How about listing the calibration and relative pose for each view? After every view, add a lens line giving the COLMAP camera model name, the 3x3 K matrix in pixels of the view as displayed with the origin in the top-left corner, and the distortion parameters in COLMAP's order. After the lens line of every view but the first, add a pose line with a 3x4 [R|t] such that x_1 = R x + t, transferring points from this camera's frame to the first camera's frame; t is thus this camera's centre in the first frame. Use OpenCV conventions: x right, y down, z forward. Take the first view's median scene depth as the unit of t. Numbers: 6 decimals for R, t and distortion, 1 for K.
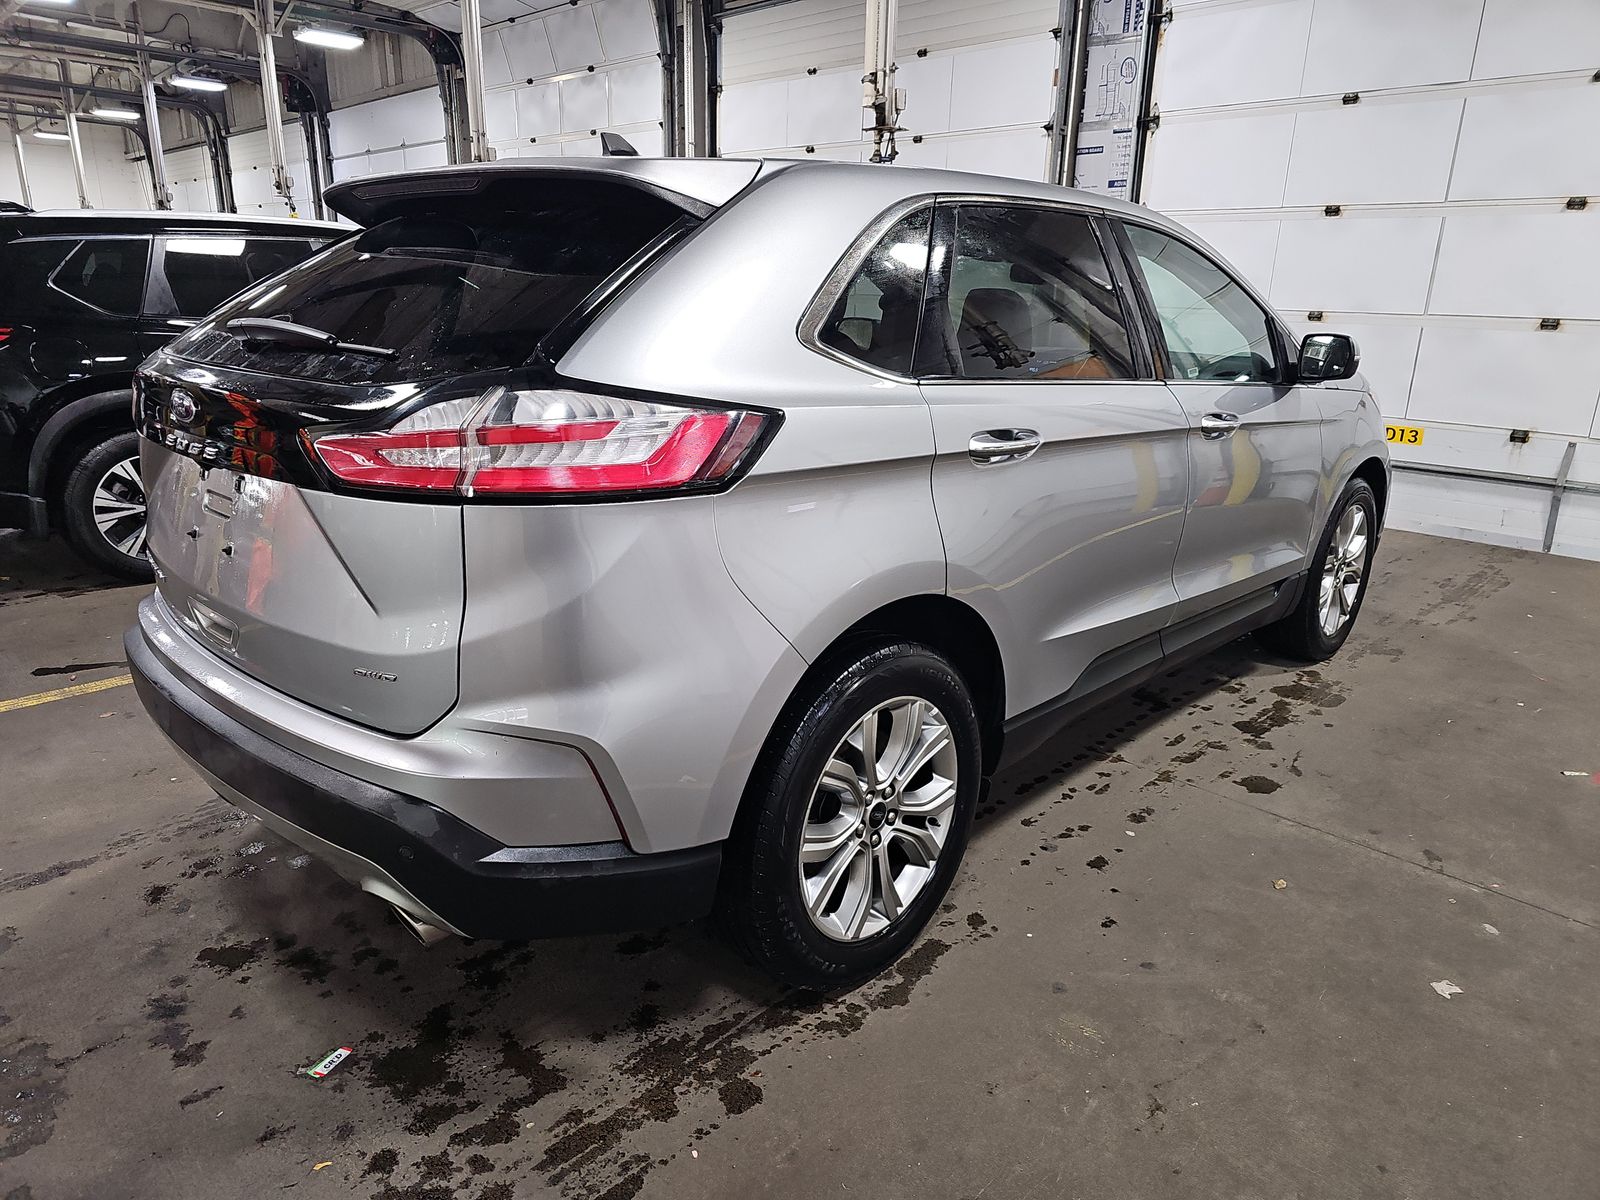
lens RADIAL K [[1037.3, 0, 800.0], [0, 1037.3, 600.0], [0, 0, 1]] dist [0.009276, -0.002279]
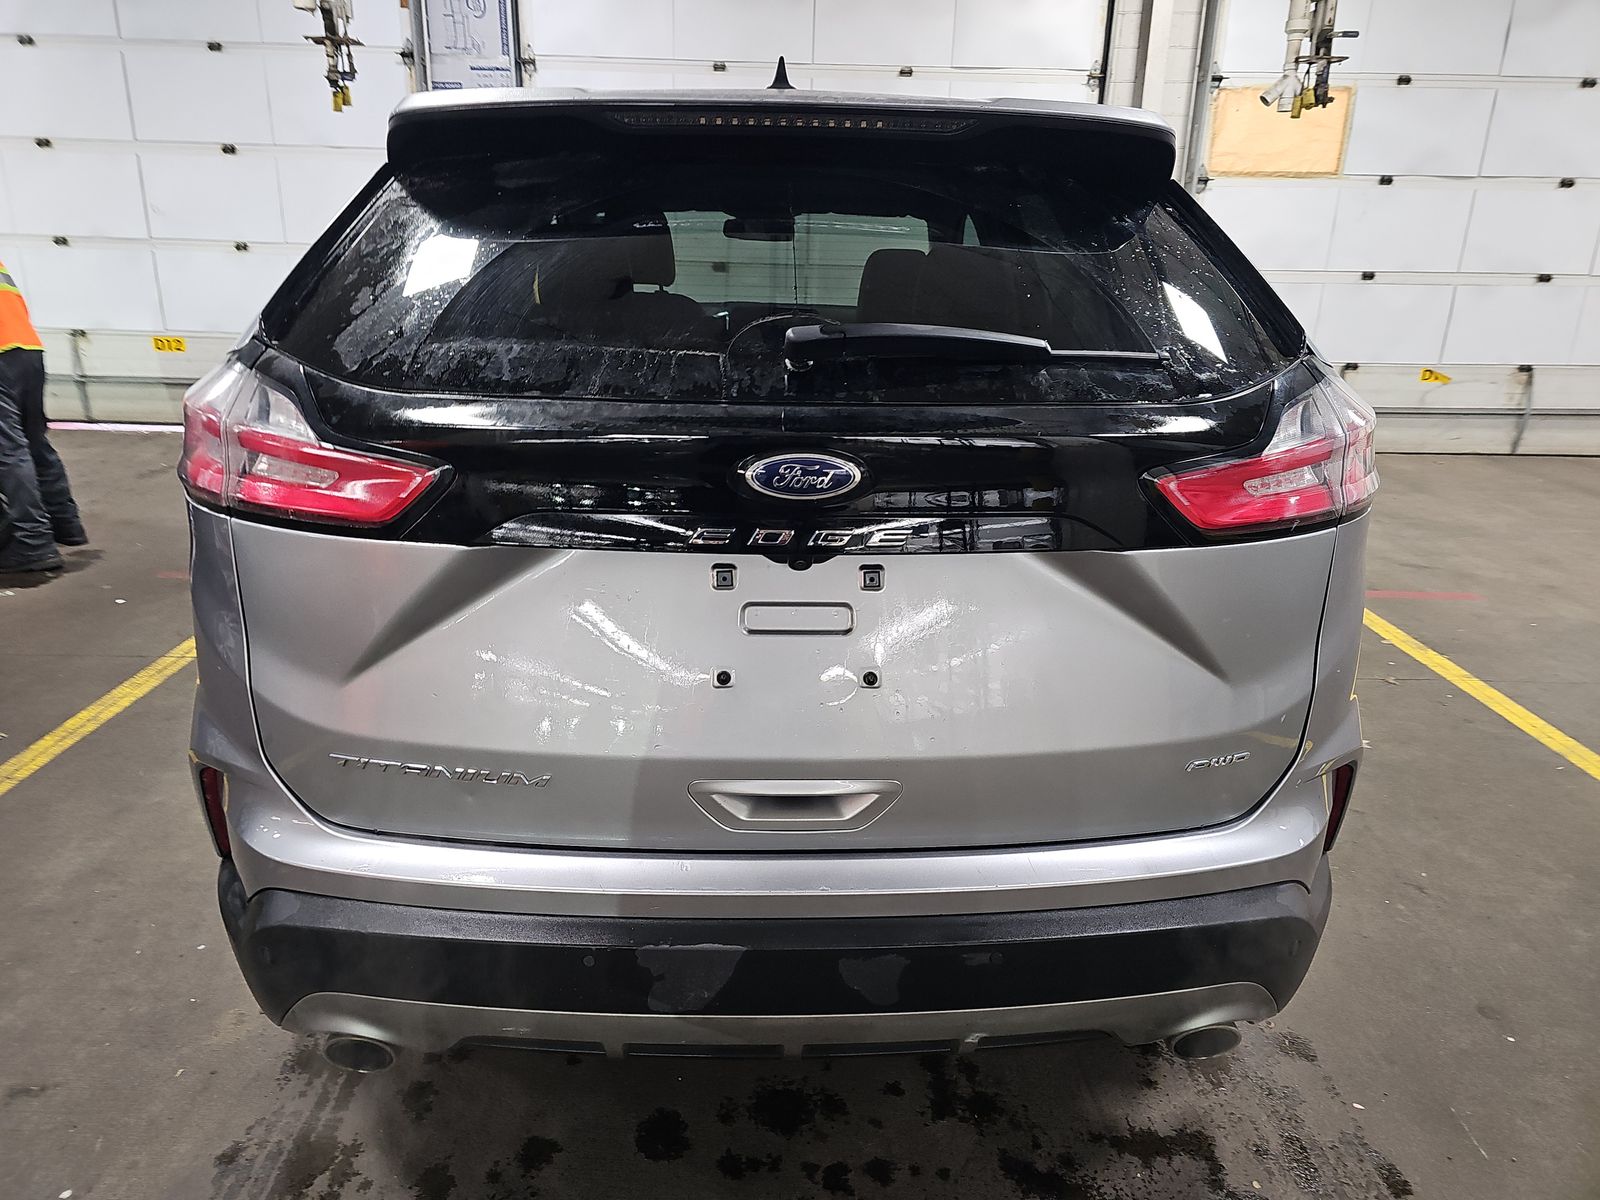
lens RADIAL K [[1037.3, 0, 800.0], [0, 1037.3, 600.0], [0, 0, 1]] dist [0.009276, -0.002279]
pose [[0.708076, -0.233016, 0.666583, -0.860741], [0.198783, 0.971586, 0.128479, -0.163221], [-0.677580, 0.041532, 0.734276, 0.475152]]
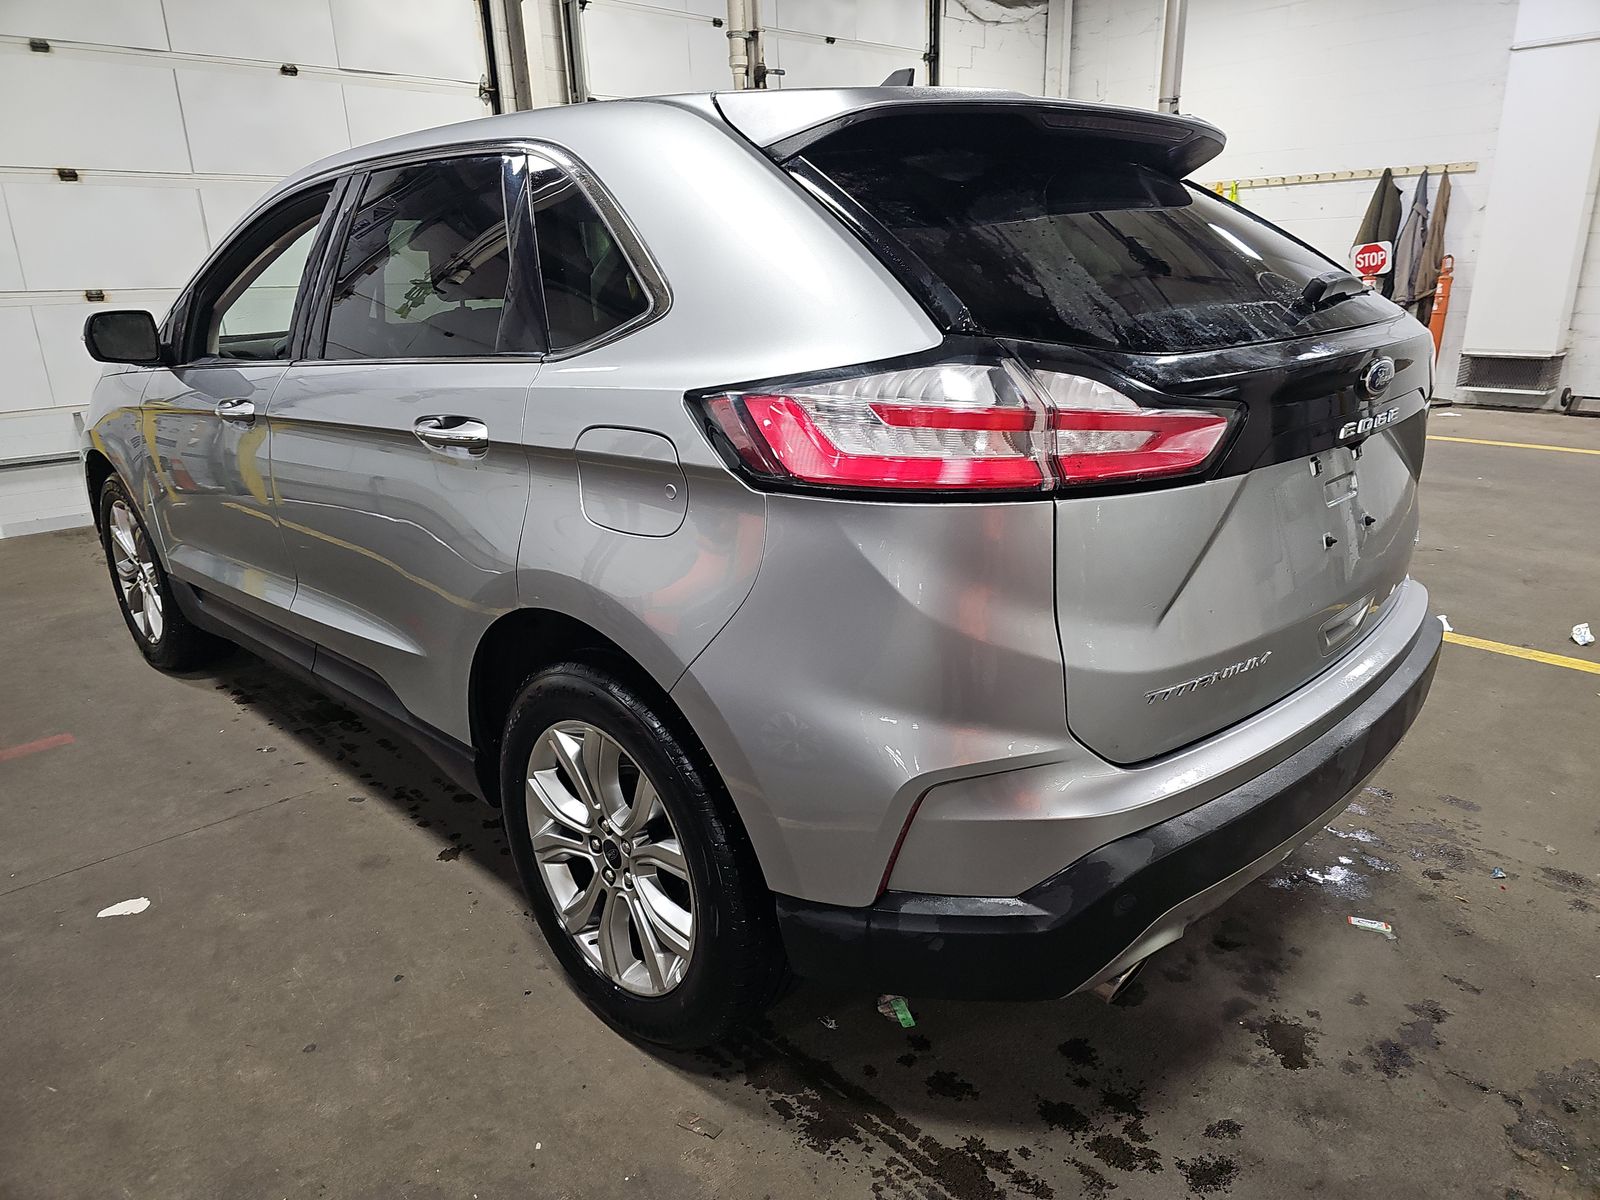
lens RADIAL K [[1060.6, 0, 791.6], [0, 1060.6, 608.3], [0, 0, 1]] dist [0.046659, -0.037232]
pose [[0.027935, -0.327632, 0.944392, -1.299414], [0.314823, 0.899565, 0.302768, -0.373293], [-0.948739, 0.288858, 0.128276, 1.197755]]
